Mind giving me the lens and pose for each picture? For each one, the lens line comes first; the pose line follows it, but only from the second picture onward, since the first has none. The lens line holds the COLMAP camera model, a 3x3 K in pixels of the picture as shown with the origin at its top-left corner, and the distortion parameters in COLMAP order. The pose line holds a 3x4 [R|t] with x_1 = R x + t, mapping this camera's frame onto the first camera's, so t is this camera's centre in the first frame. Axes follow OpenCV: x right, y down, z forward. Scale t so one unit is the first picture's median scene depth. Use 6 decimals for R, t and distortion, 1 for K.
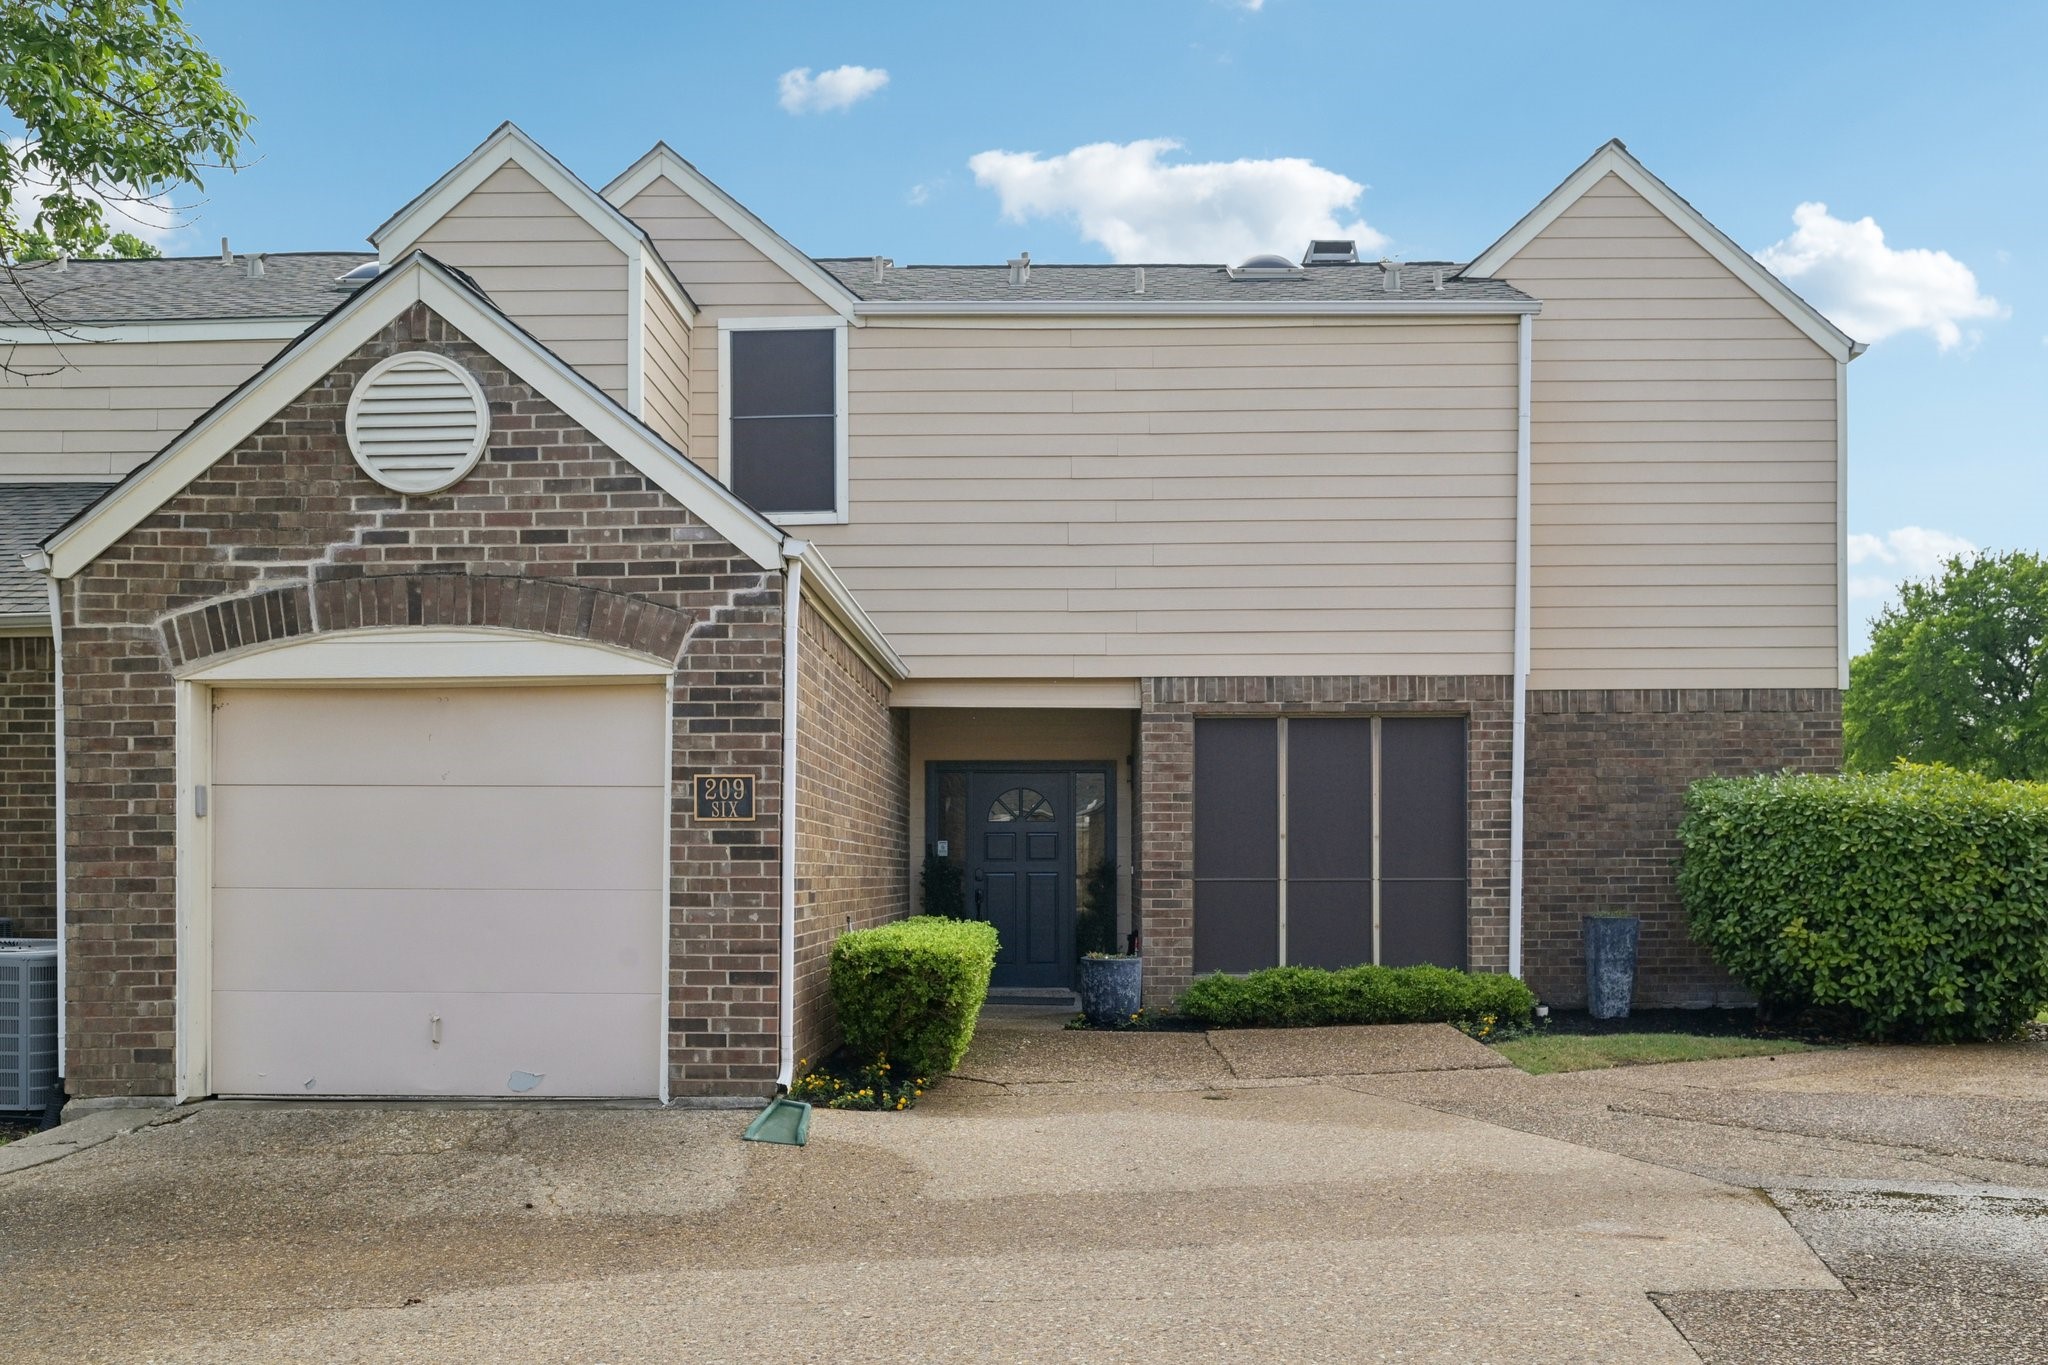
lens RADIAL K [[1551.5, 0, 1024.0], [0, 1551.5, 682.5], [0, 0, 1]] dist [-0.001144, -0.002927]
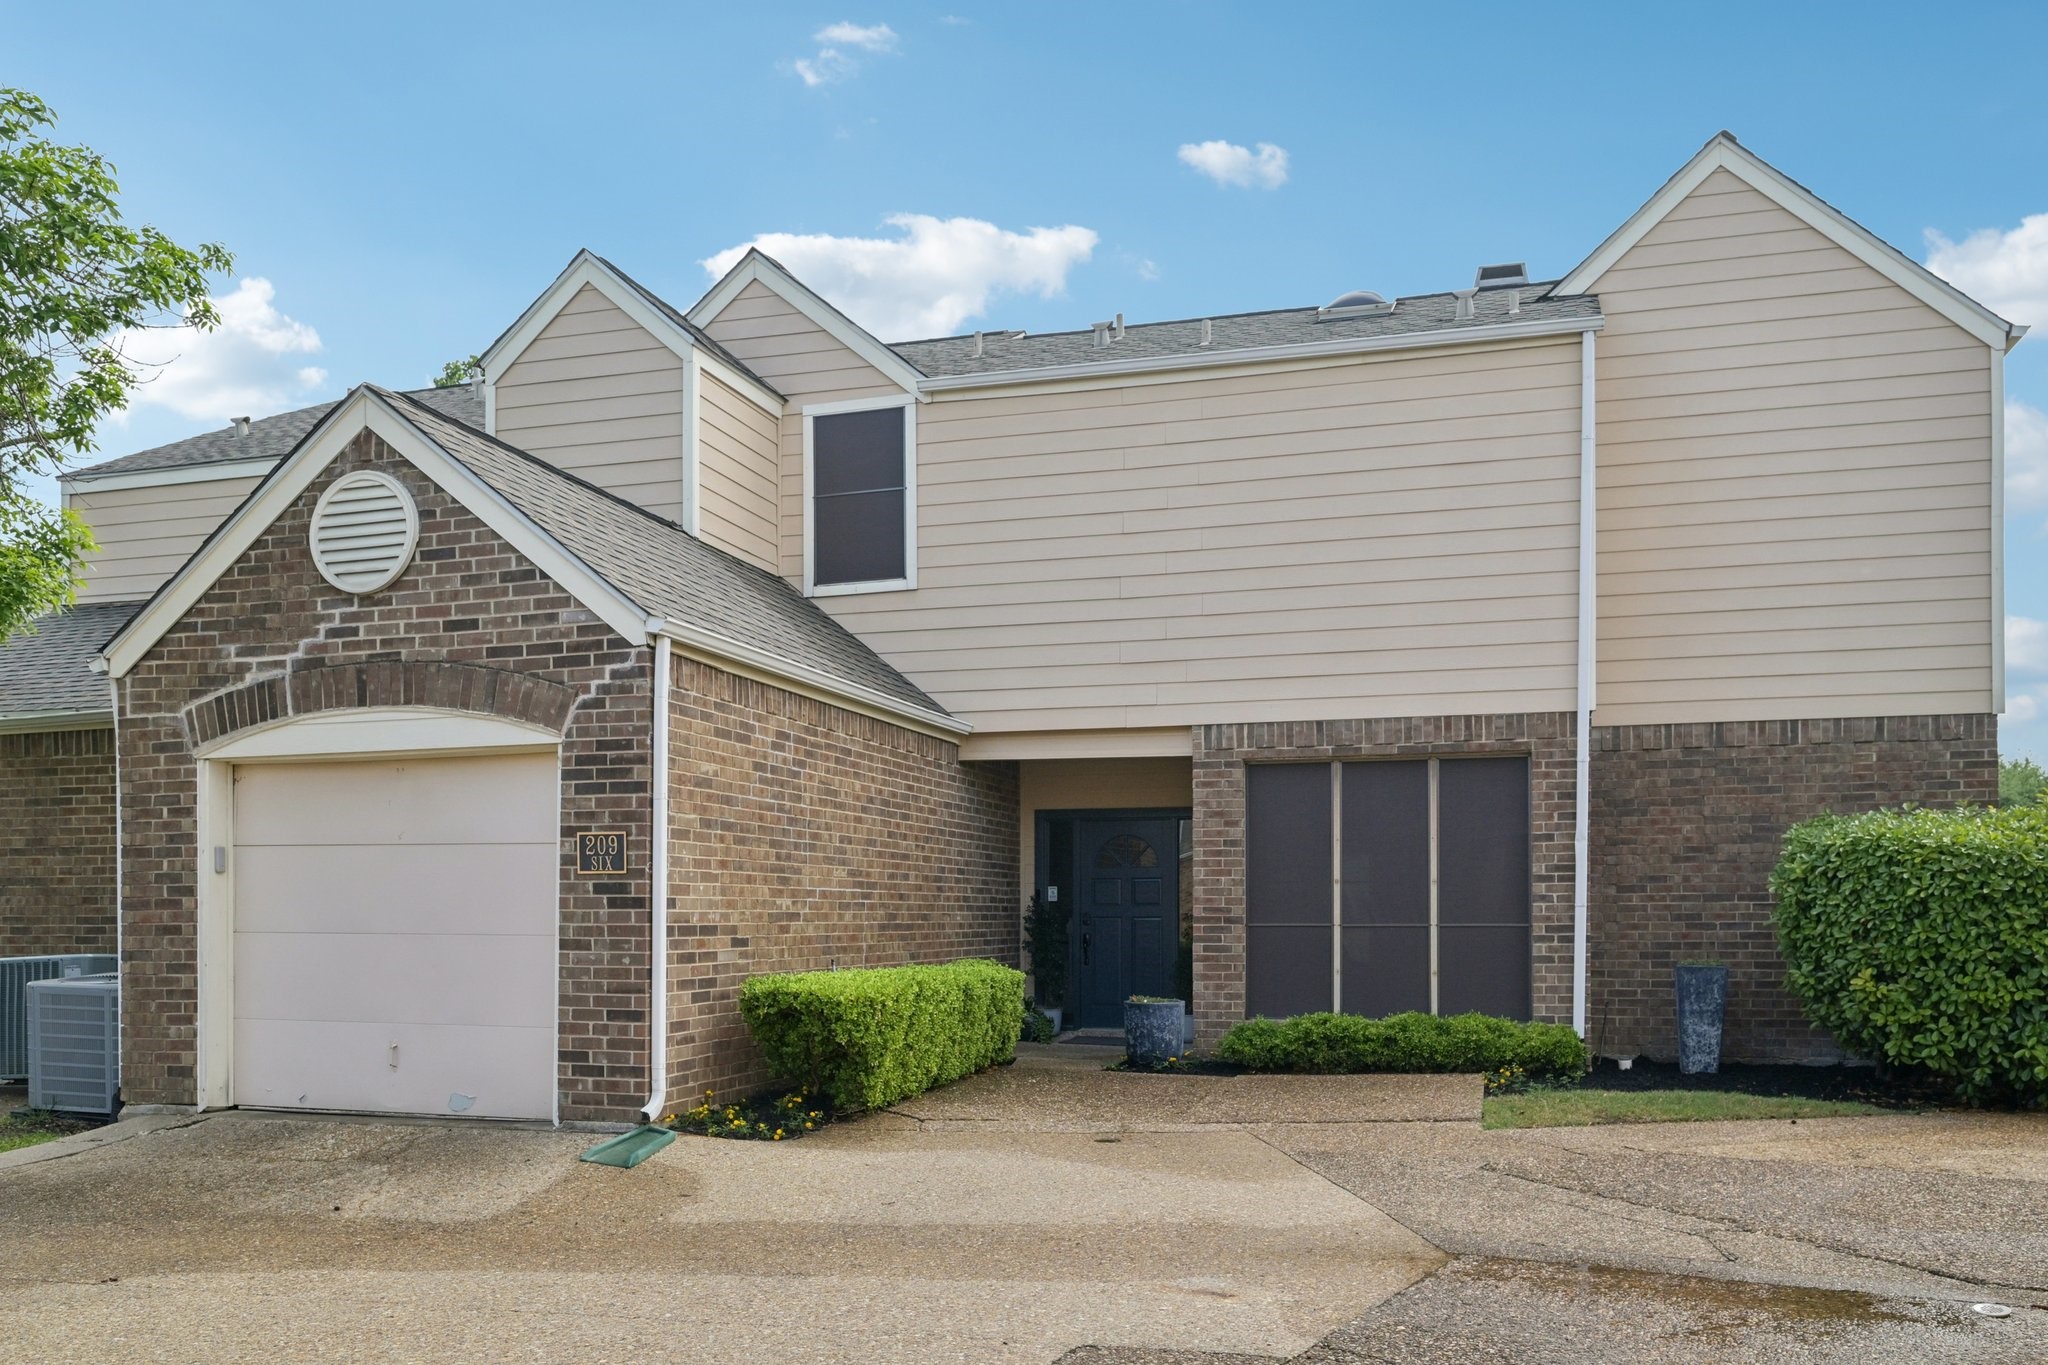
lens RADIAL K [[1509.1, 0, 1026.7], [0, 1509.1, 734.2], [0, 0, 1]] dist [-0.002077, 0.002232]
pose [[0.968247, -0.029022, -0.248305, 0.253173], [0.030016, 0.999549, 0.000218, -0.001212], [0.248187, -0.007664, 0.968682, 0.020011]]
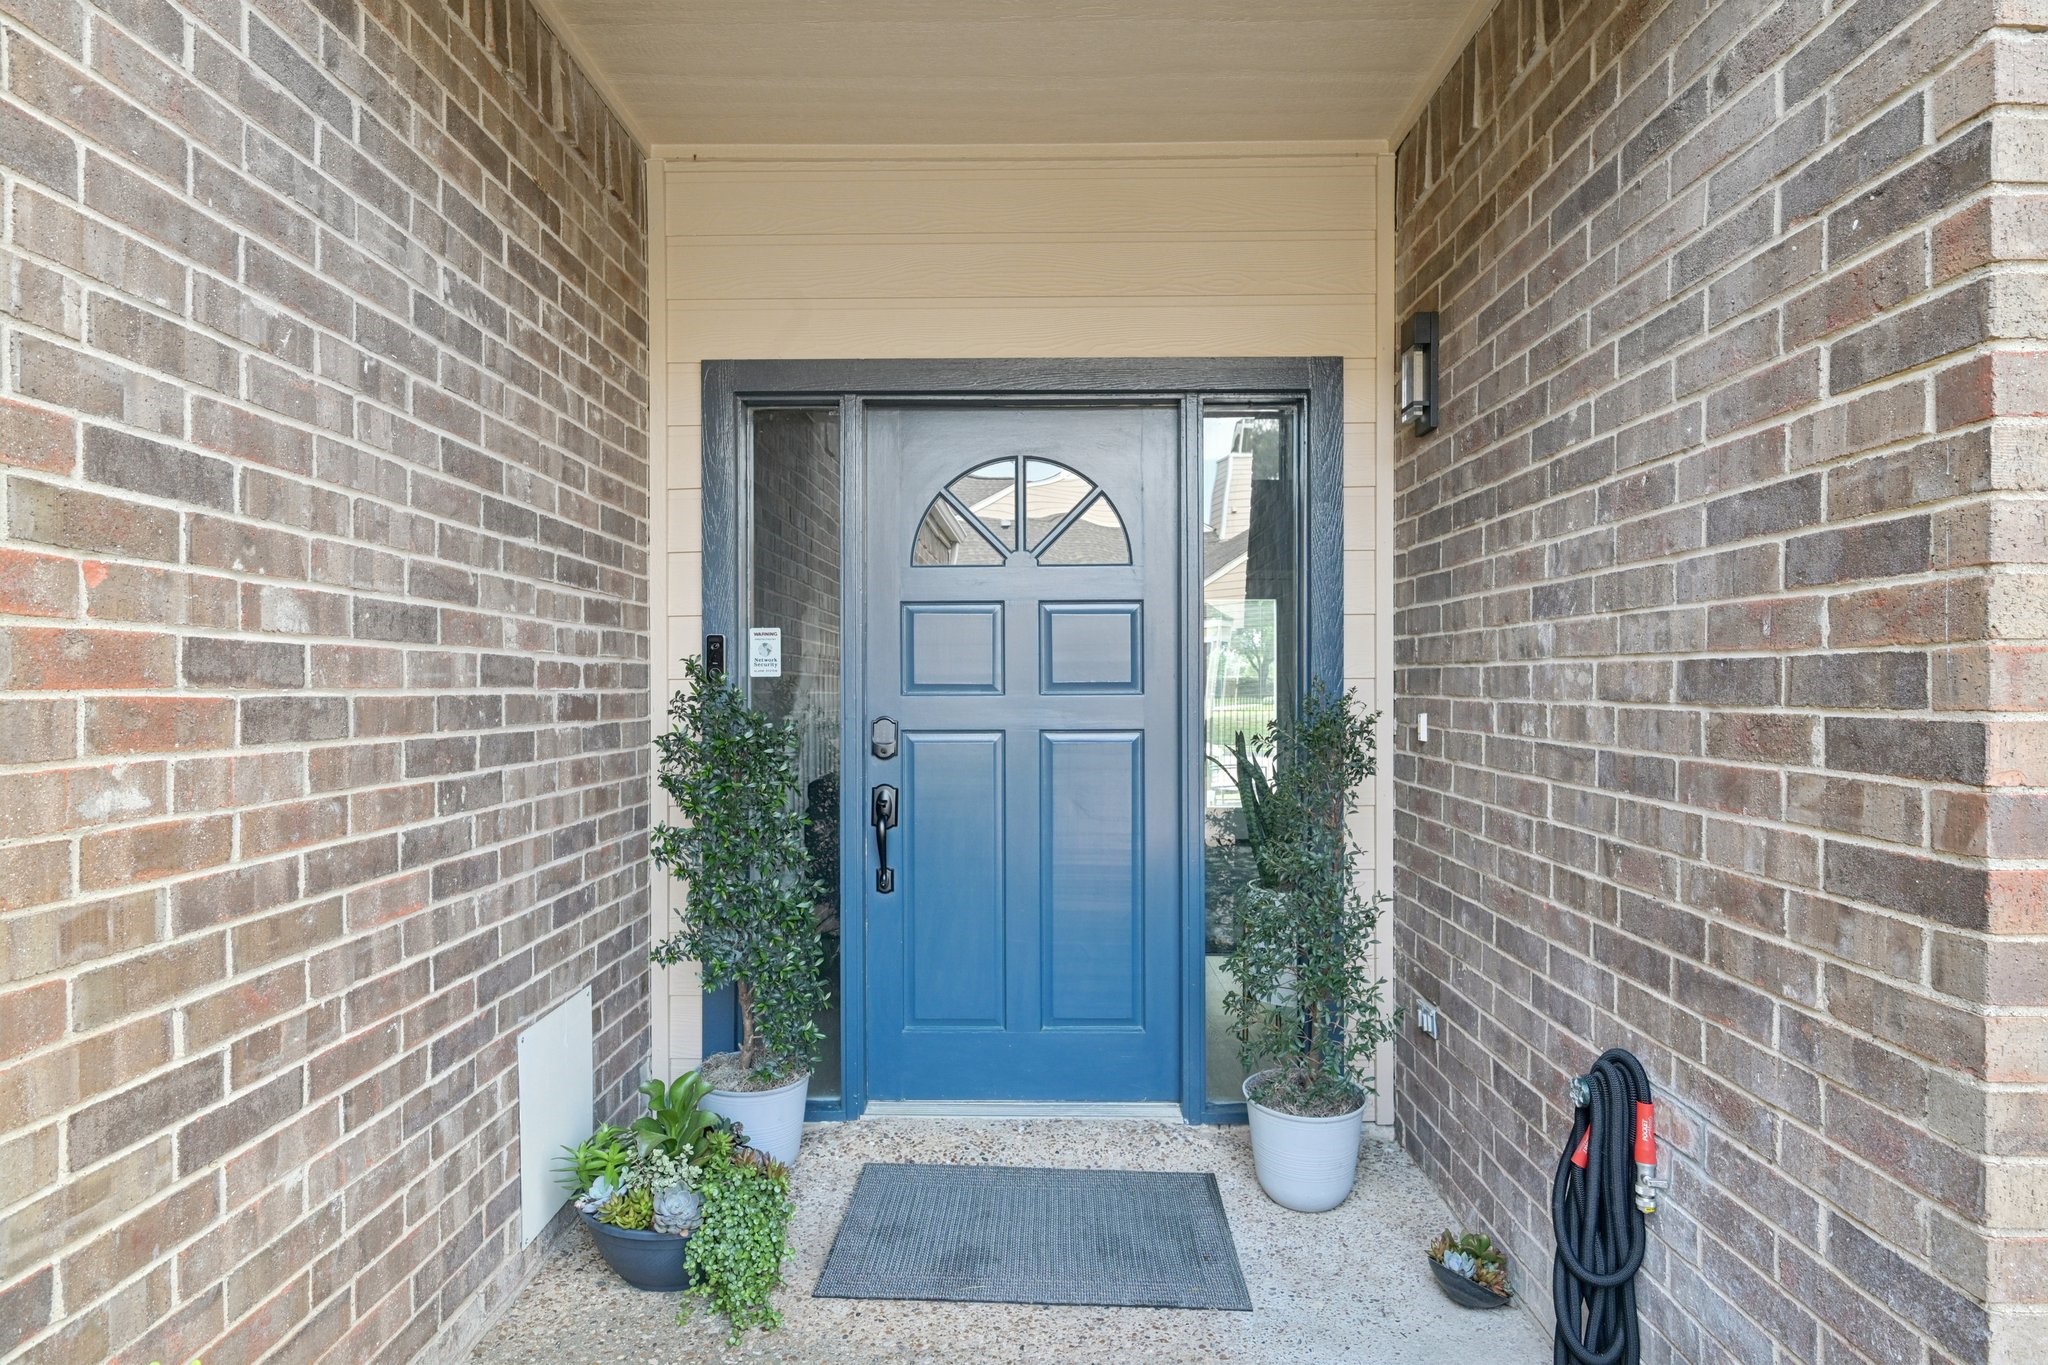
lens RADIAL K [[1155.0, 0, 1024.0], [0, 1155.0, 682.5], [0, 0, 1]] dist [0.000135, 0.000000]
pose [[0.999679, -0.001866, 0.025263, -0.010085], [-0.001141, 0.992958, 0.118464, 0.117238], [-0.025306, -0.118454, 0.992637, 1.054416]]
